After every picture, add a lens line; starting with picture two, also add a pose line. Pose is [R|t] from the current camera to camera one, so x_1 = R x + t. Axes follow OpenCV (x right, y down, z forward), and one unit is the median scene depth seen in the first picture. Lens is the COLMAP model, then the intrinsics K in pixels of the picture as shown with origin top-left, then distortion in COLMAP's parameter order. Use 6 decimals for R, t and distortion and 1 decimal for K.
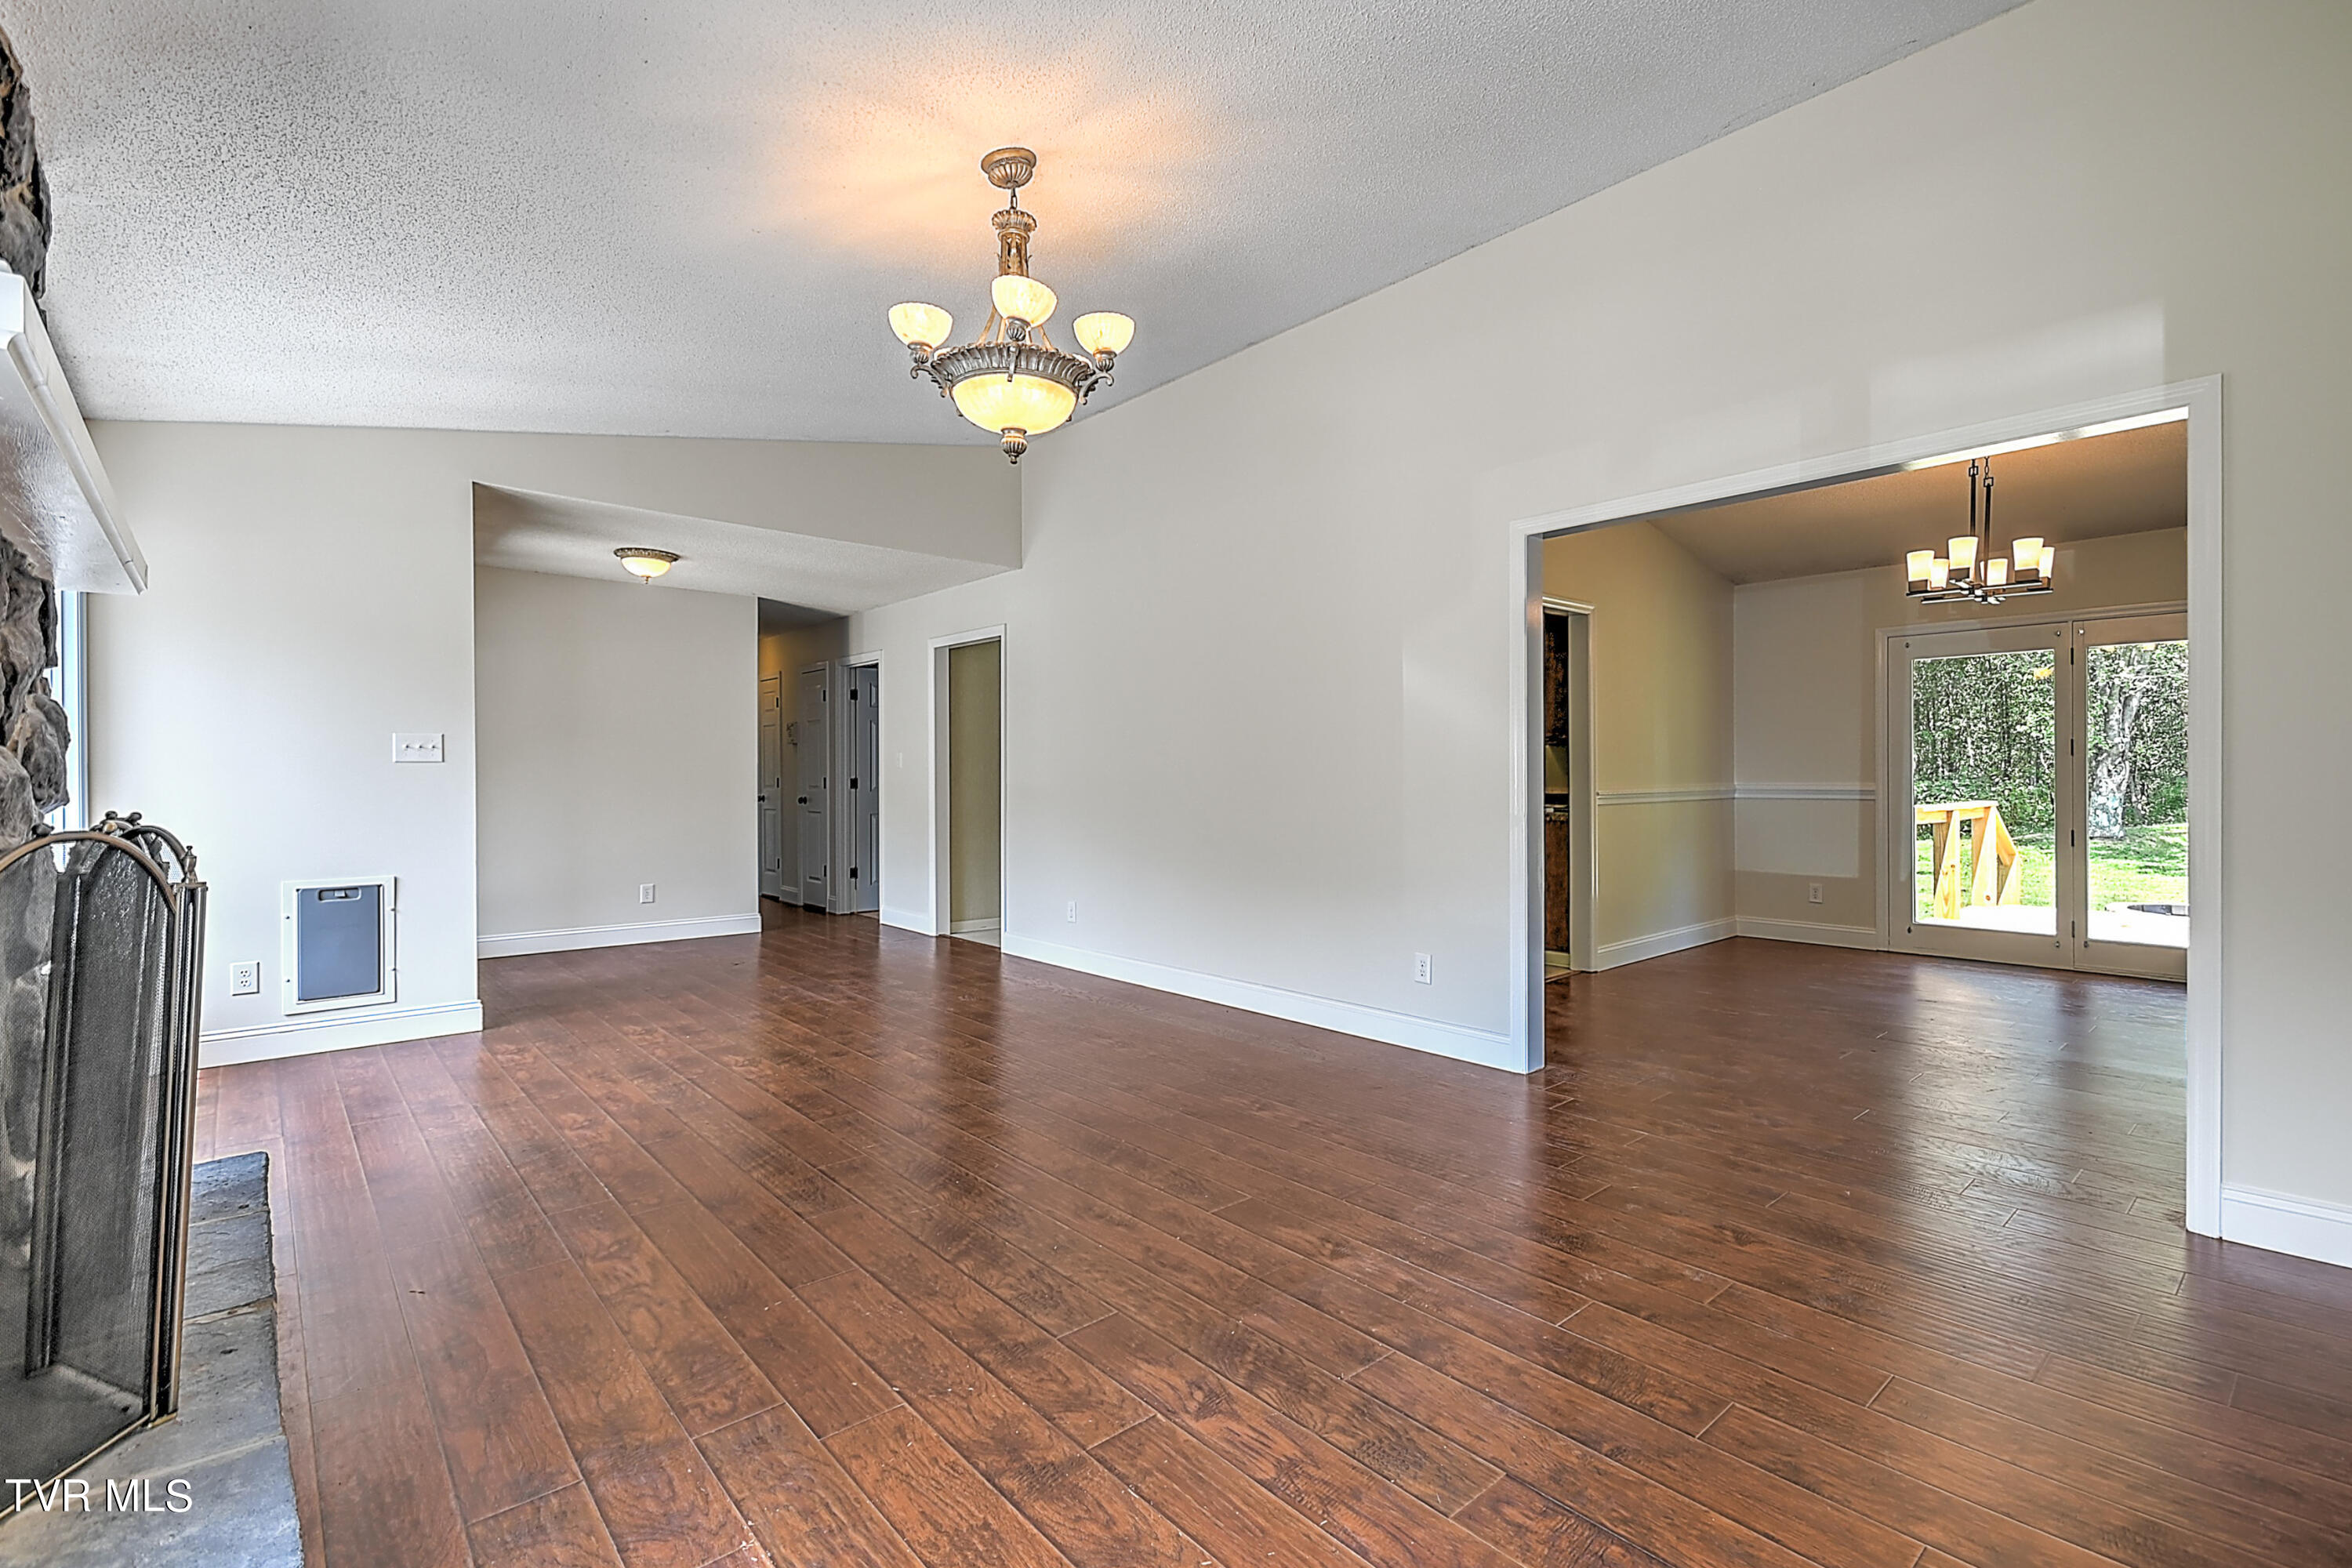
lens RADIAL K [[1051.7, 0, 1177.2], [0, 1051.7, 794.7], [0, 0, 1]] dist [0.014404, -0.007287]
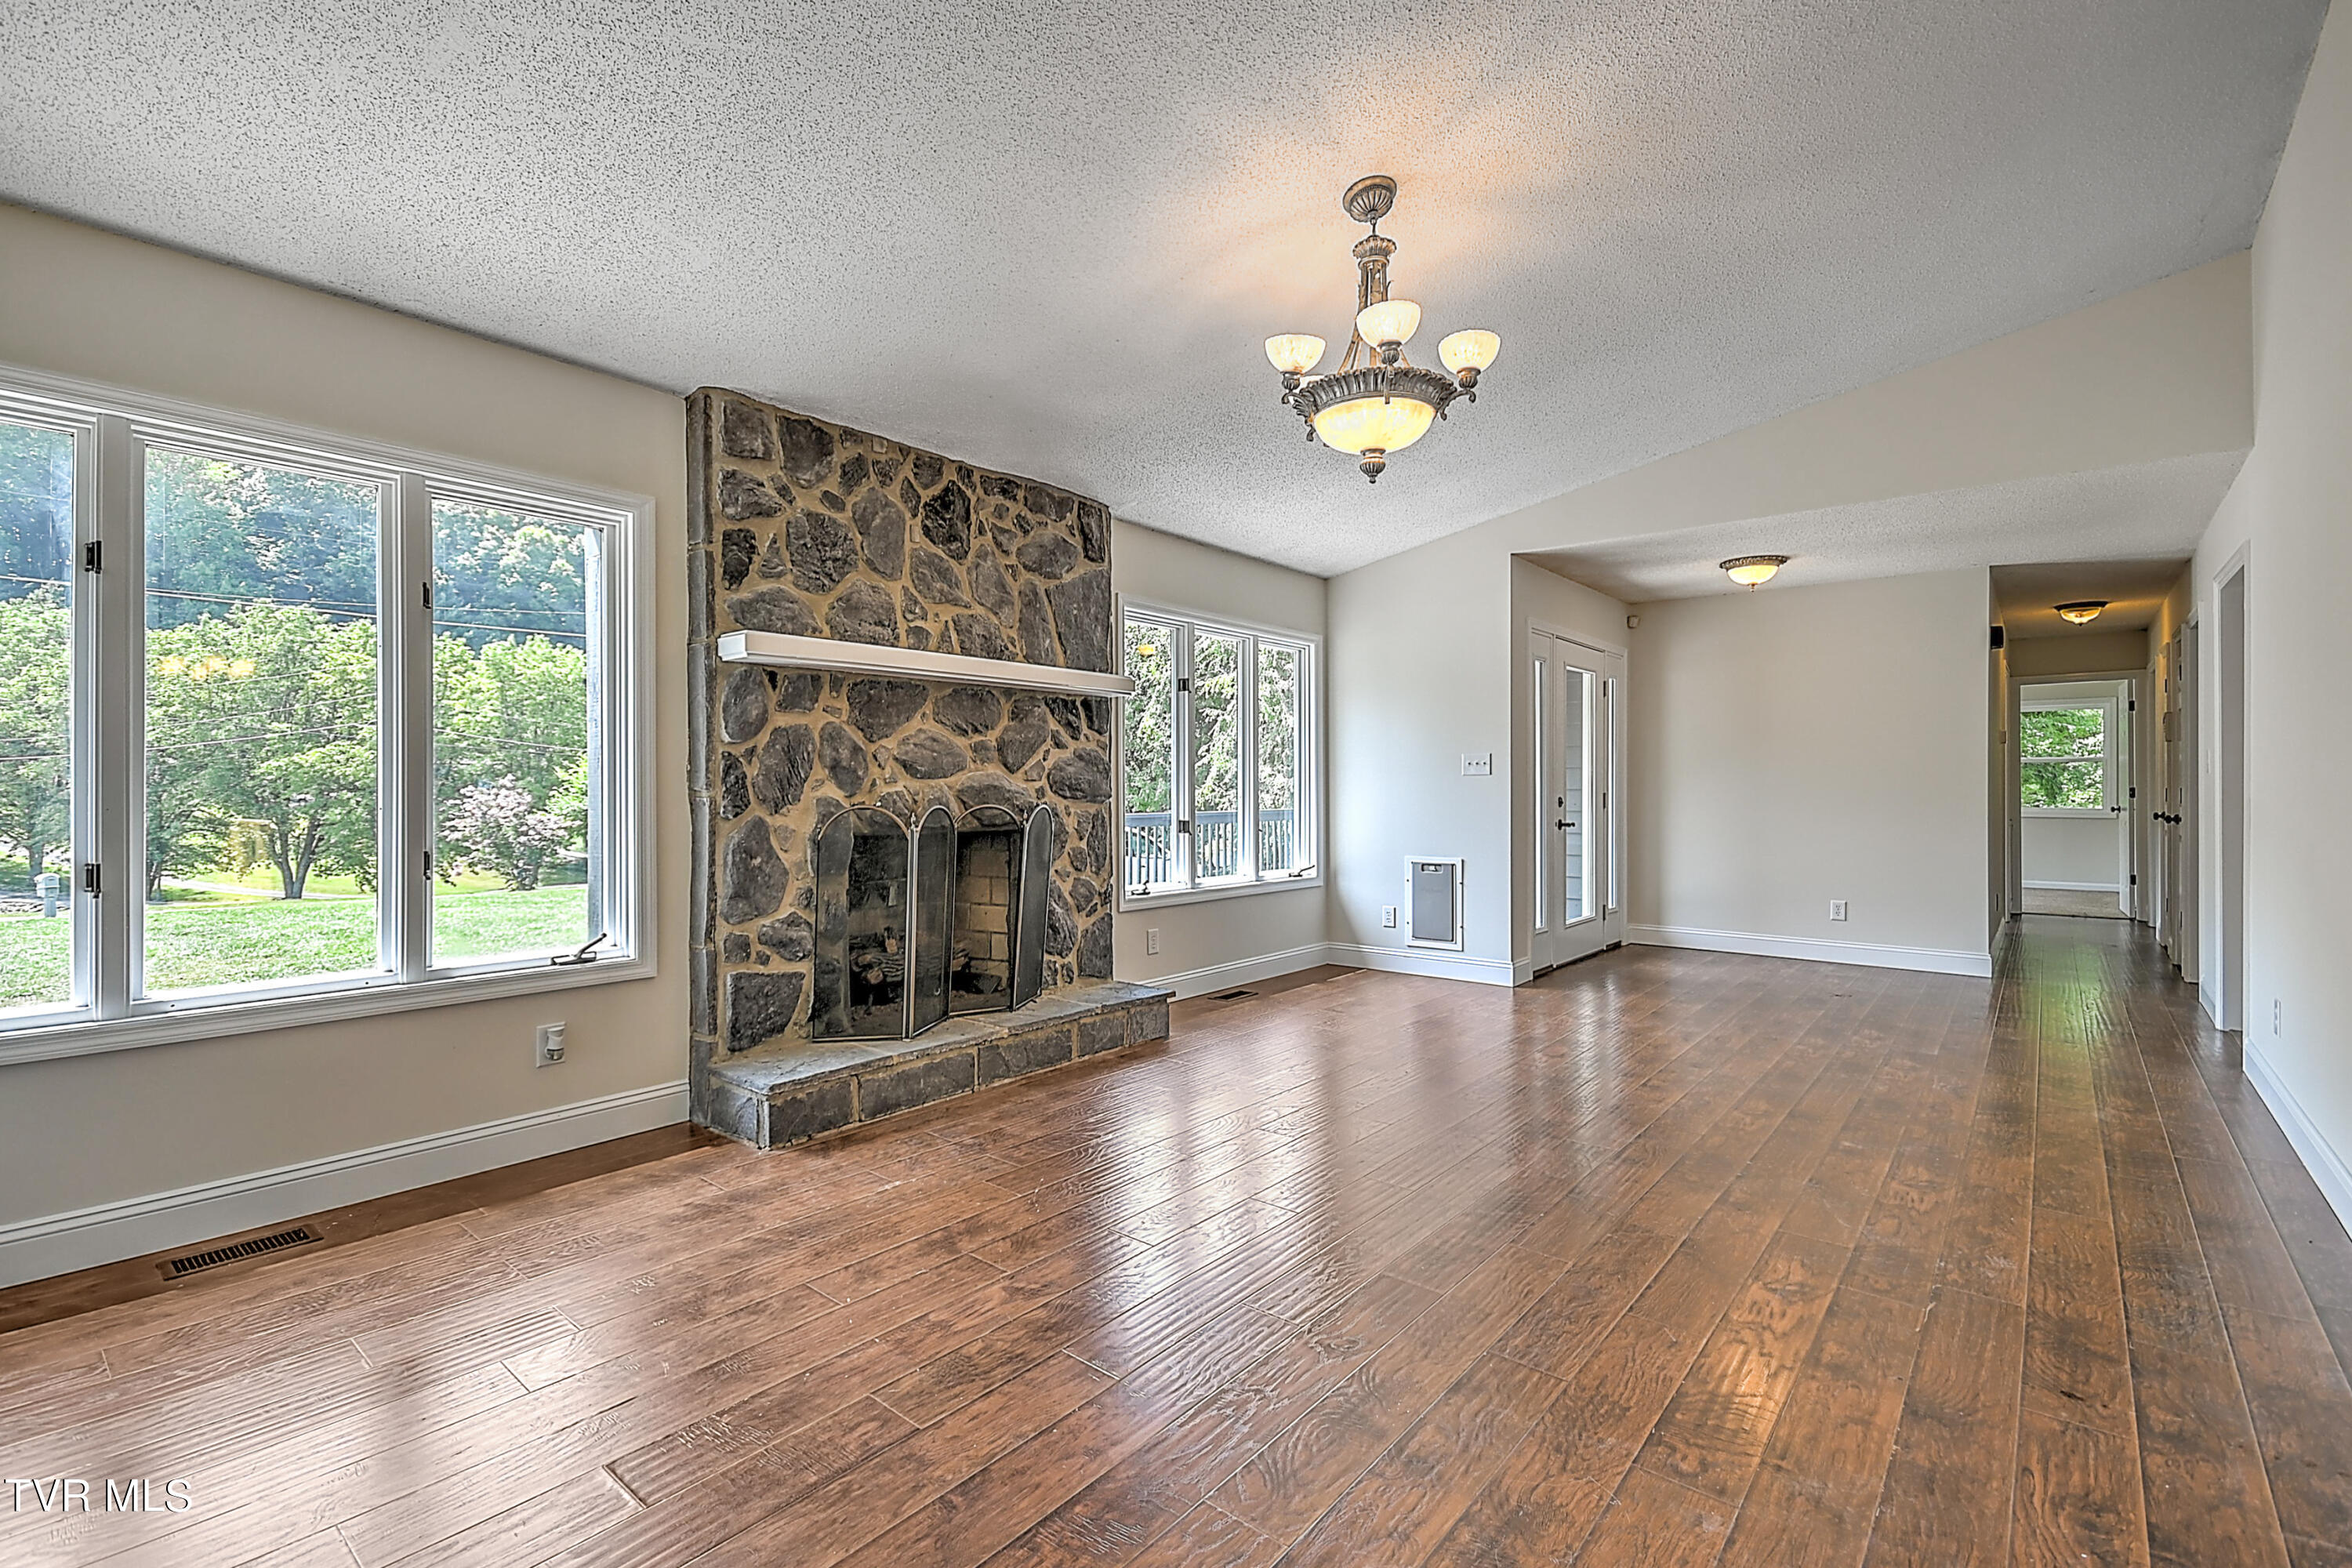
lens RADIAL K [[1051.7, 0, 1157.4], [0, 1051.7, 783.2], [0, 0, 1]] dist [0.014404, -0.007287]
pose [[0.131546, -0.004146, -0.991301, 0.588151], [-0.014396, 0.999878, -0.006093, -0.007482], [0.991206, 0.015072, 0.131470, 0.450272]]
